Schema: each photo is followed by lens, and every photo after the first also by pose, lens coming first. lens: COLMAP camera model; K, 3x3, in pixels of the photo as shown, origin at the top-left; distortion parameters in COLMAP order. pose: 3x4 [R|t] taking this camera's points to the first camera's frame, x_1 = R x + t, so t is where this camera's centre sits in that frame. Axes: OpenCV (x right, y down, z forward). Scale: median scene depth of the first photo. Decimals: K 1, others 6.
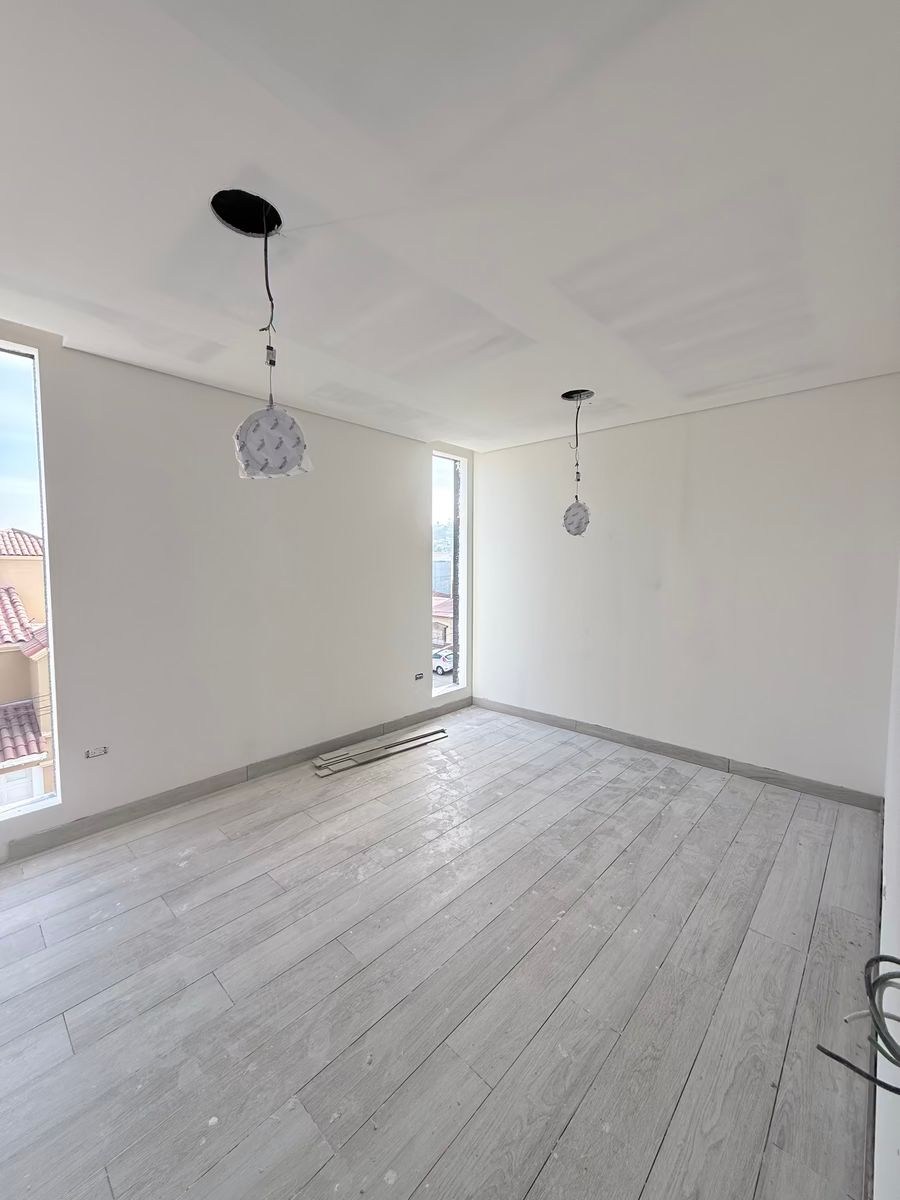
lens RADIAL K [[476.5, 0, 450.7], [0, 476.5, 597.4], [0, 0, 1]] dist [-0.000553, 0.000376]
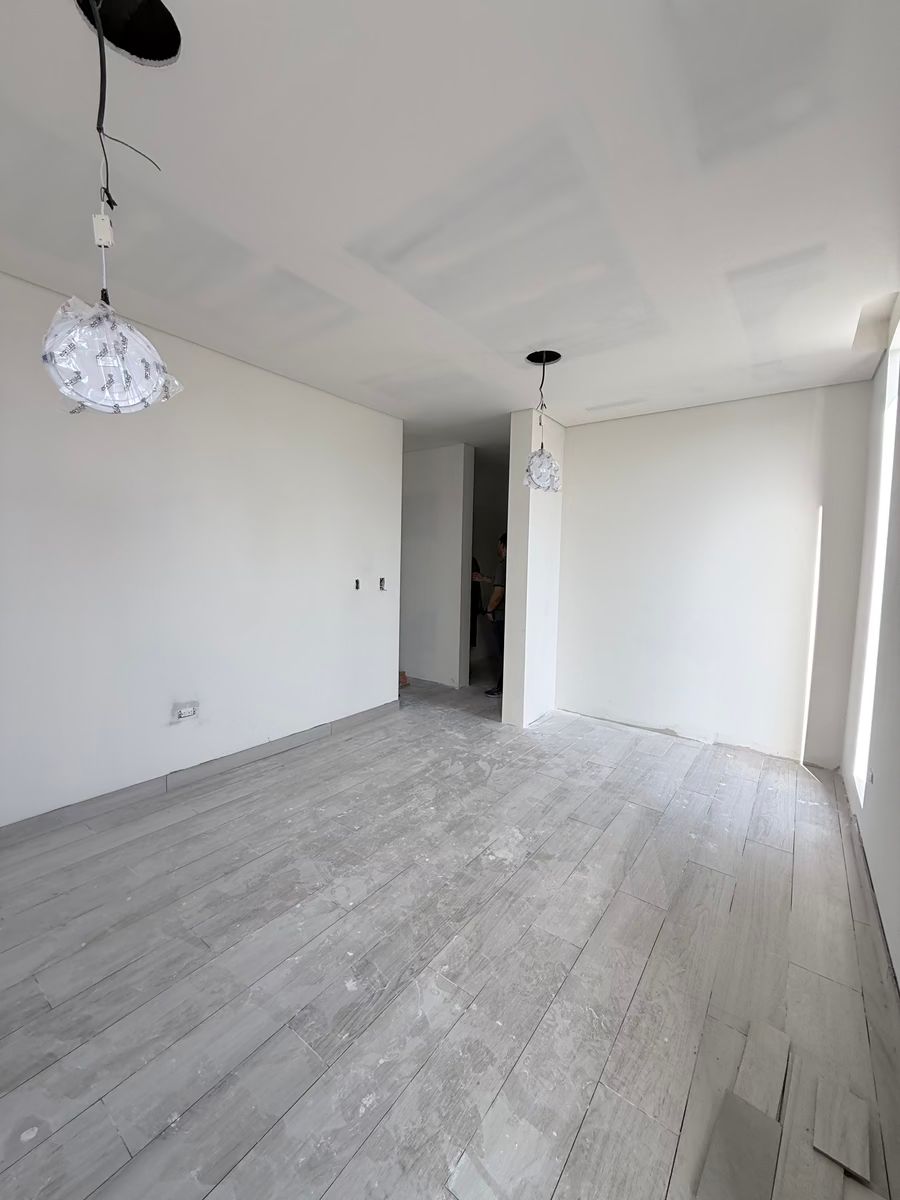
lens RADIAL K [[476.5, 0, 449.9], [0, 476.5, 597.0], [0, 0, 1]] dist [-0.000553, 0.000376]
pose [[-0.993985, -0.016839, -0.108215, 0.081762], [-0.032108, 0.989495, 0.140953, -0.080064], [0.104705, 0.143580, -0.984084, 1.912330]]
